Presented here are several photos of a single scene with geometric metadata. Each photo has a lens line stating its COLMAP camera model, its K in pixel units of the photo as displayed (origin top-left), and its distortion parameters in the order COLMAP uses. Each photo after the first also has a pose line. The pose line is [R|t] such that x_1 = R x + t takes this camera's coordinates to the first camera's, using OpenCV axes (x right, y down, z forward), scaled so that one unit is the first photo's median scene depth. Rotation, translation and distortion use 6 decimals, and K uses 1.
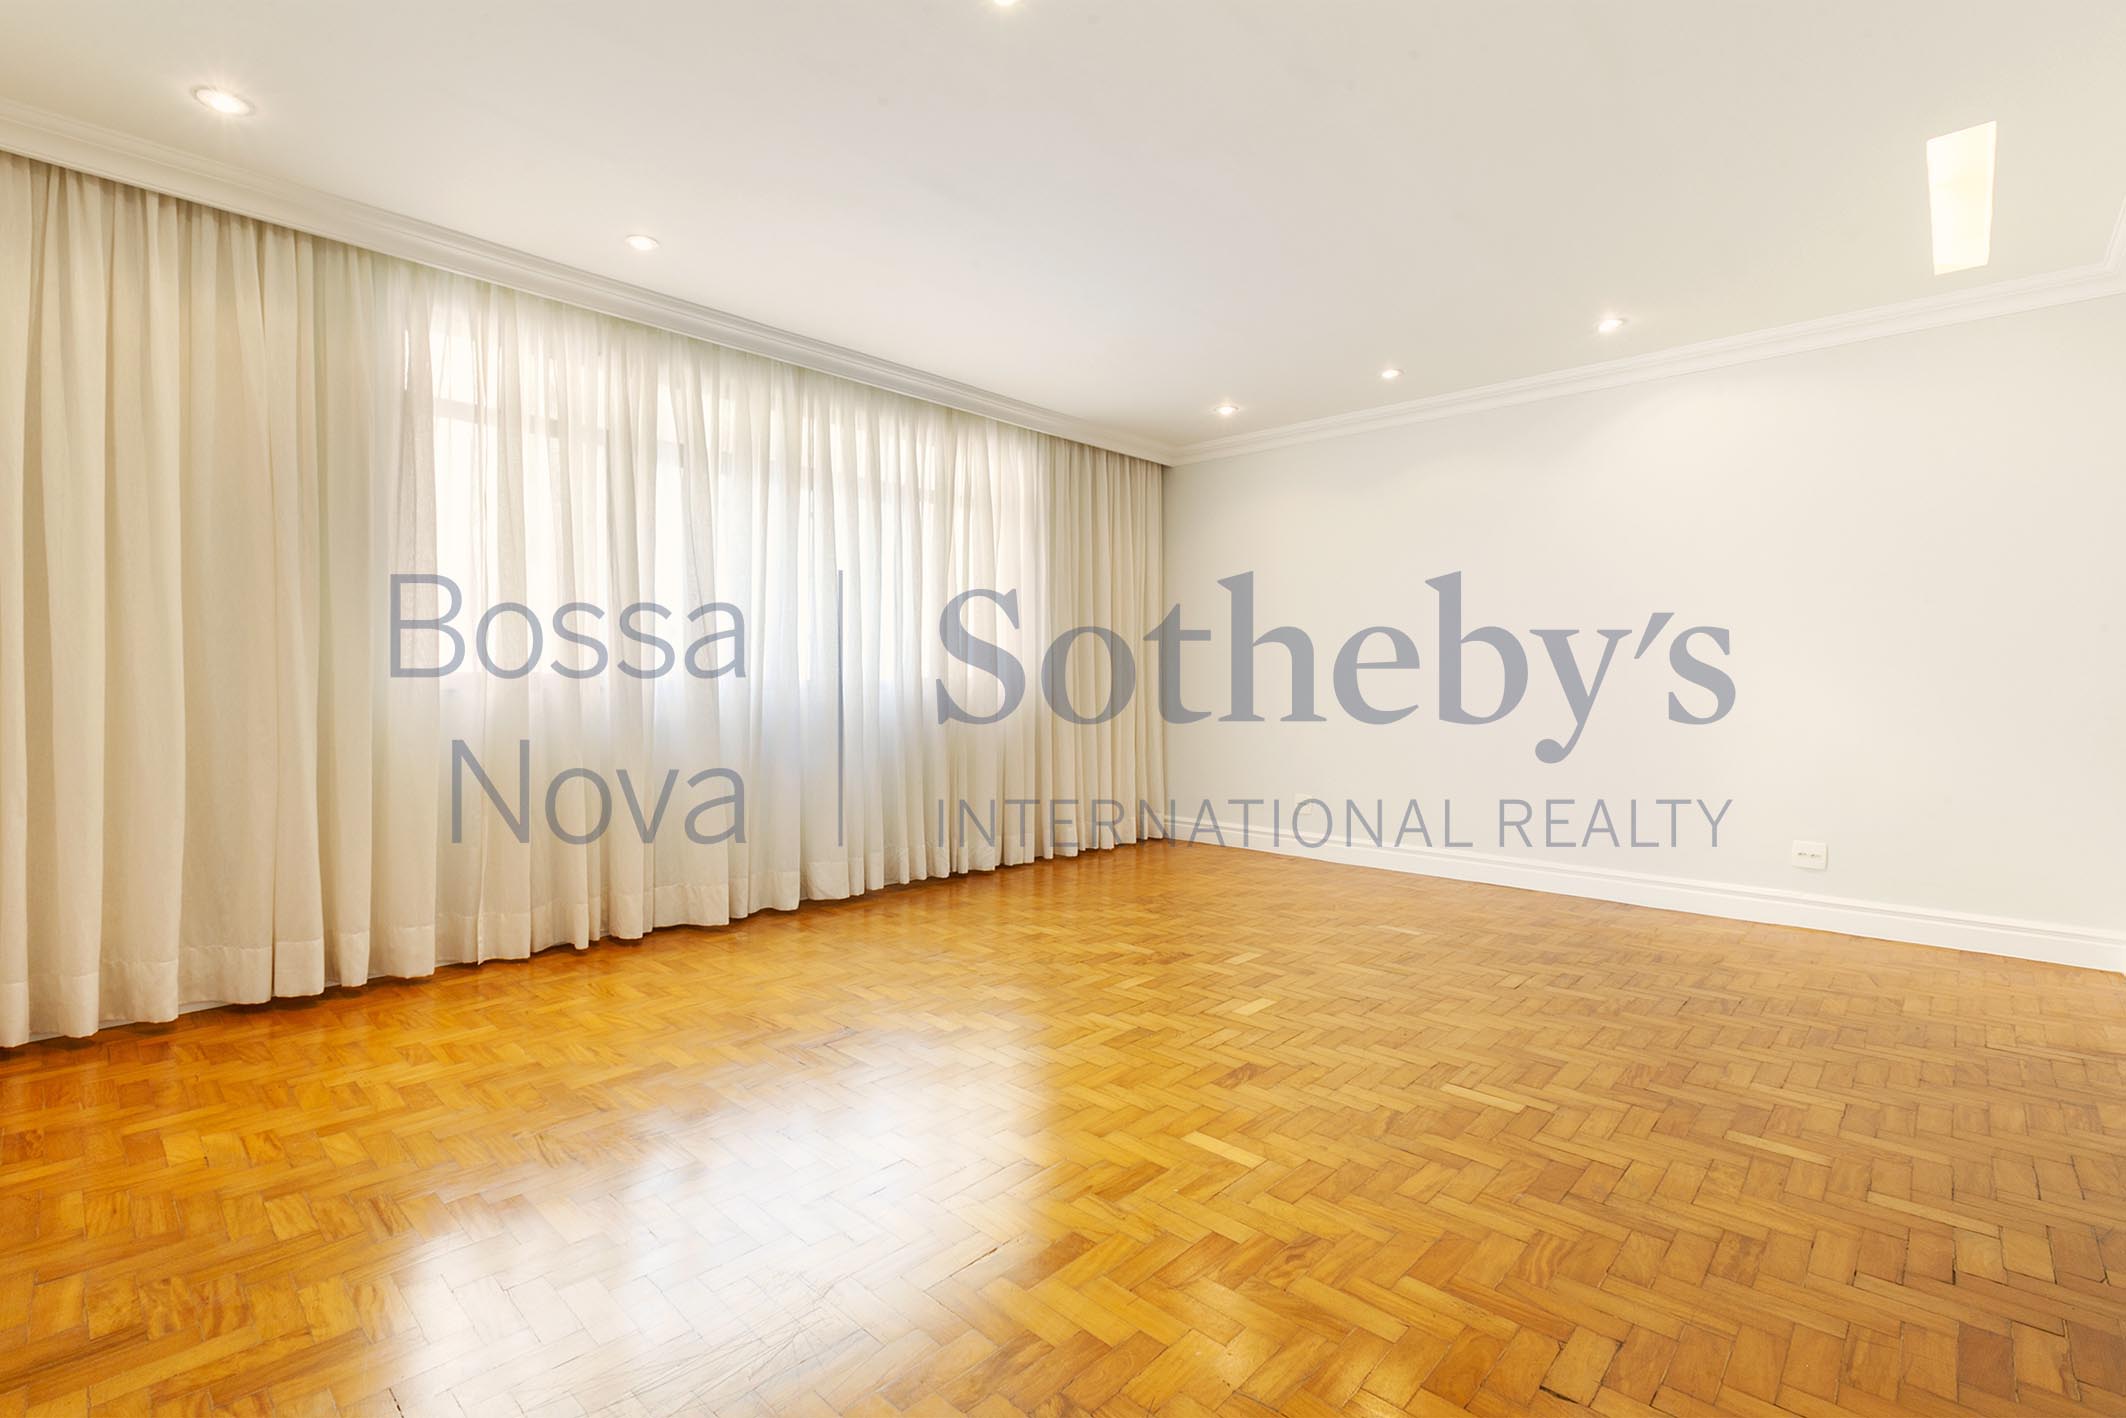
lens RADIAL K [[951.7, 0, 1095.2], [0, 951.7, 691.7], [0, 0, 1]] dist [0.002562, 0.000284]
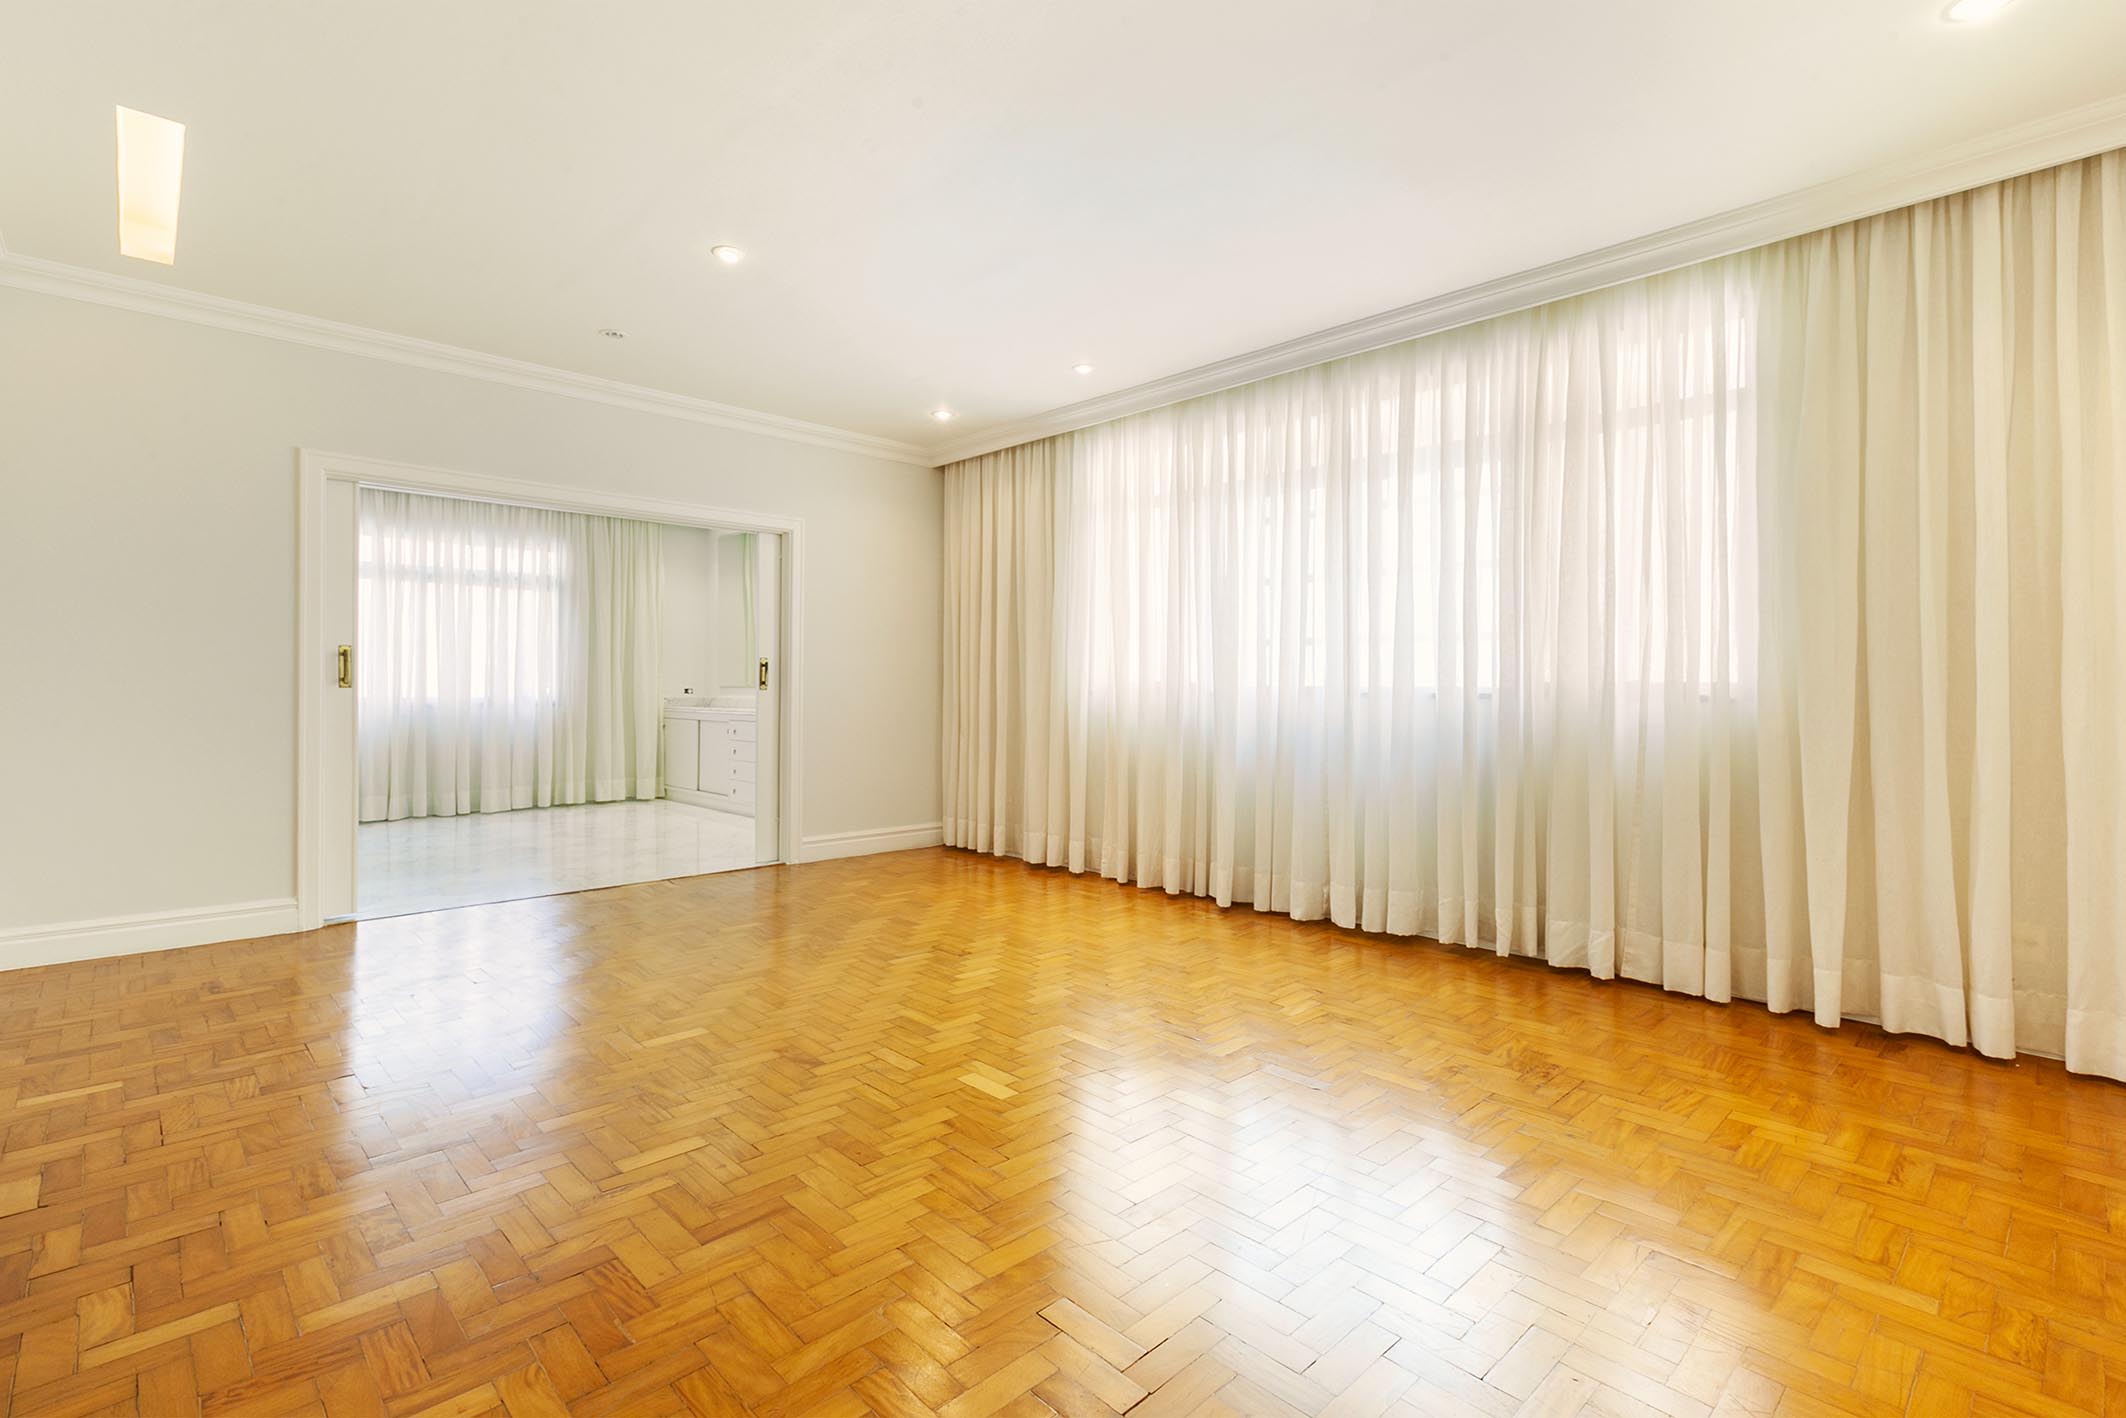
lens RADIAL K [[1009.6, 0, 1022.8], [0, 1009.6, 681.1], [0, 0, 1]] dist [0.002571, 0.000265]
pose [[-0.098636, -0.008212, -0.995090, 0.994959], [-0.013859, 0.999880, -0.006878, -0.008598], [0.995027, 0.013112, -0.098738, 1.077680]]
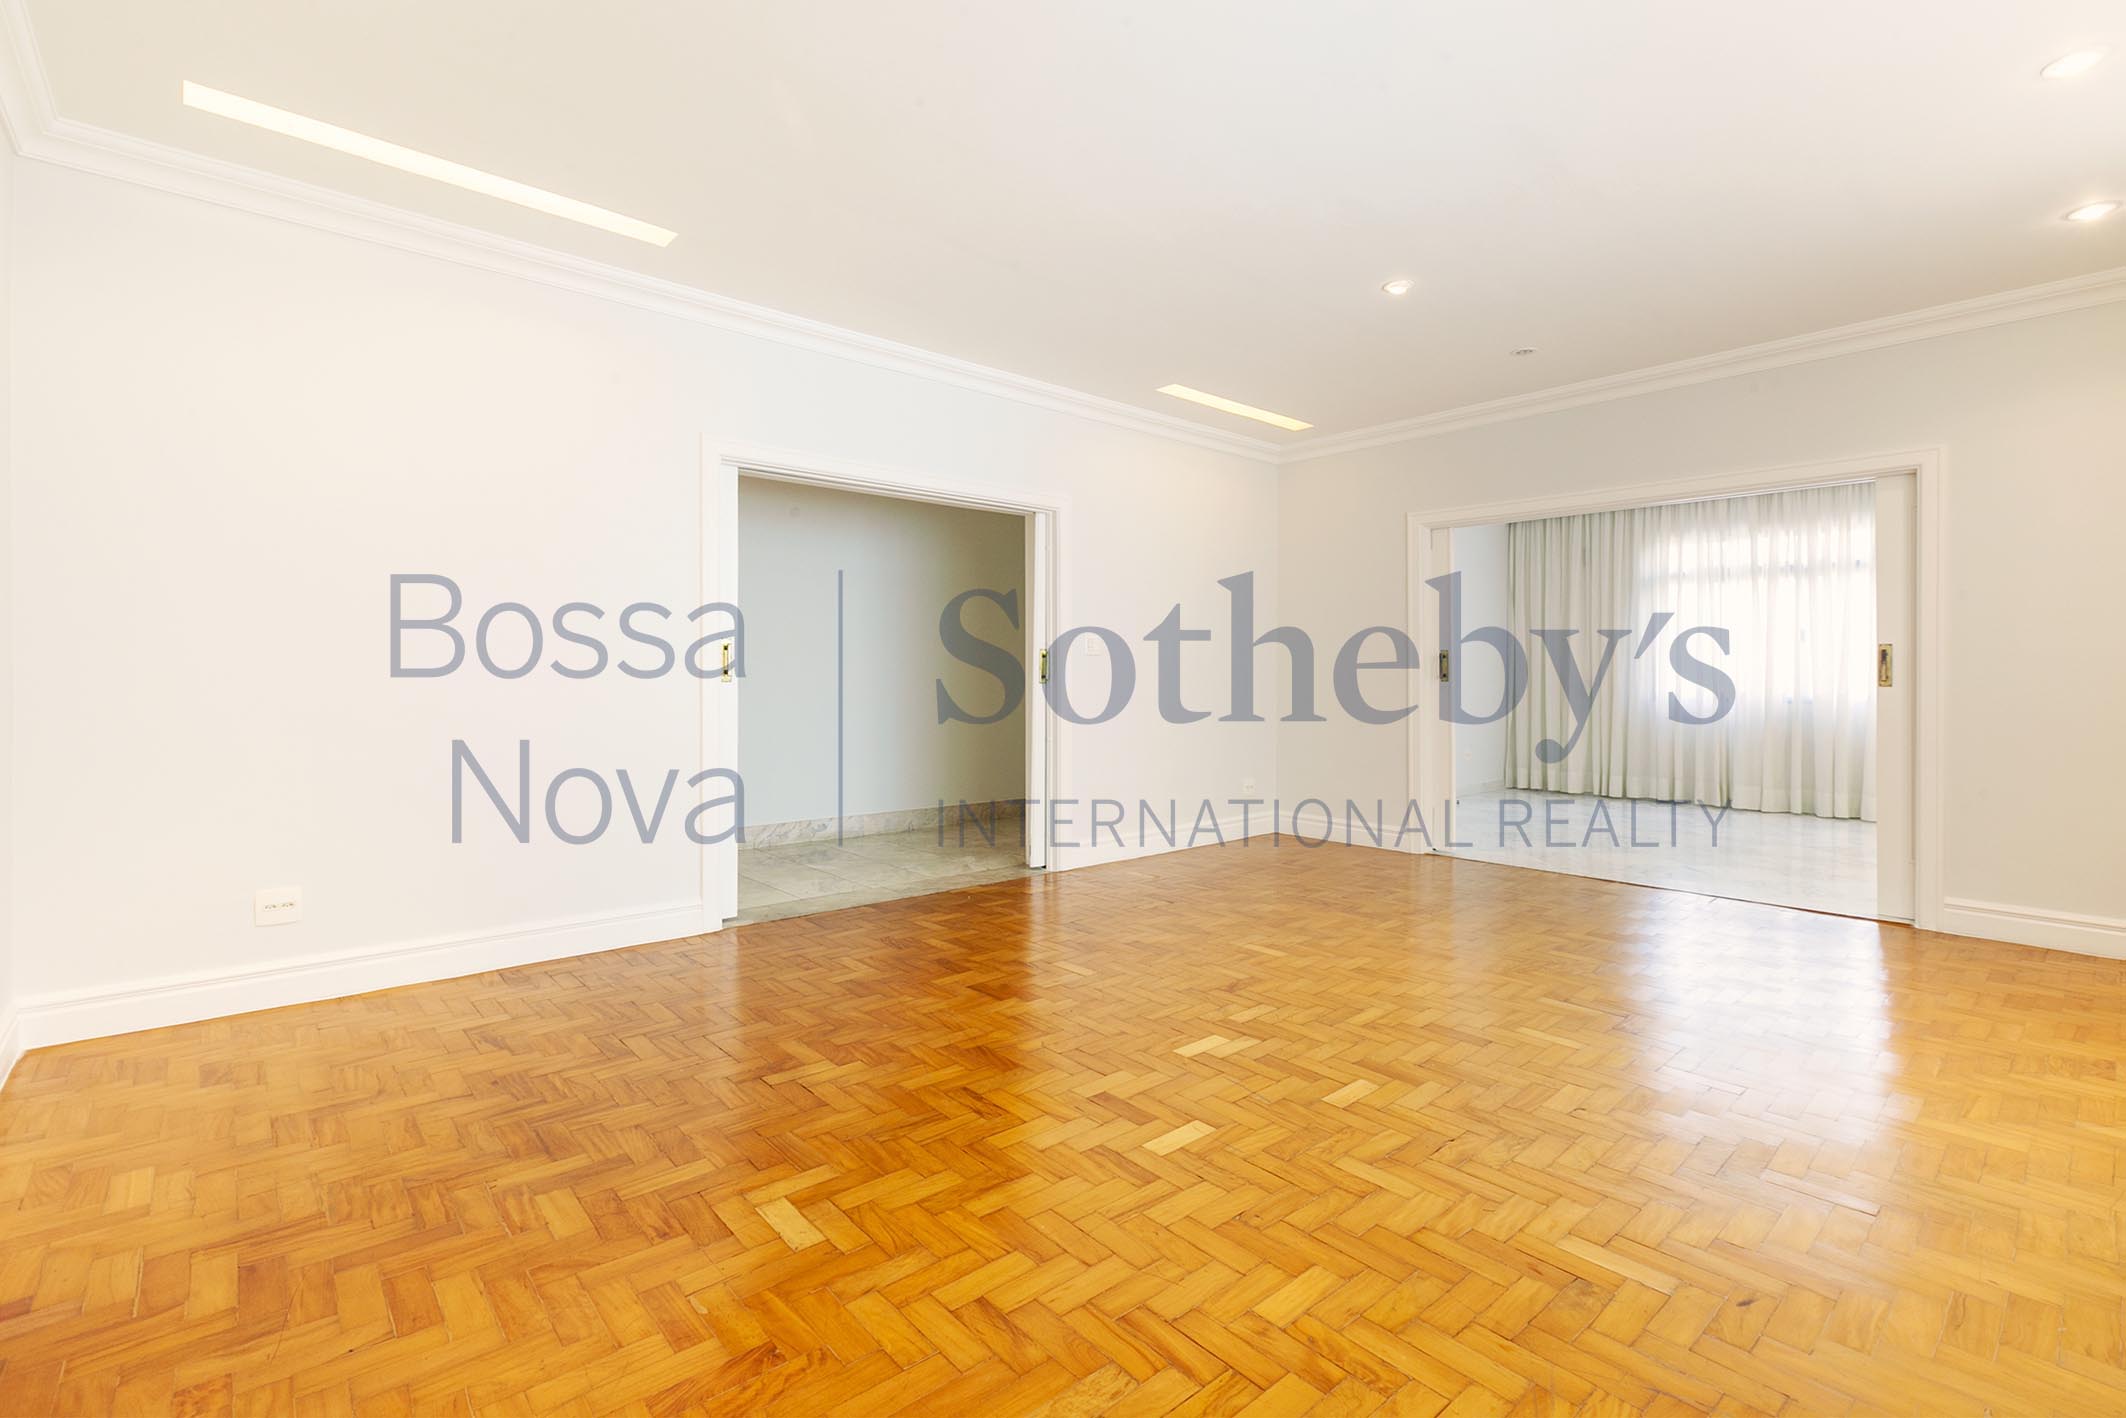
lens RADIAL K [[951.7, 0, 1095.2], [0, 951.7, 691.7], [0, 0, 1]] dist [0.002562, 0.000284]
pose [[-0.994429, -0.011943, 0.104726, 0.173670], [-0.008921, 0.999531, 0.029283, -0.022747], [-0.105027, 0.028186, -0.994070, 1.824136]]
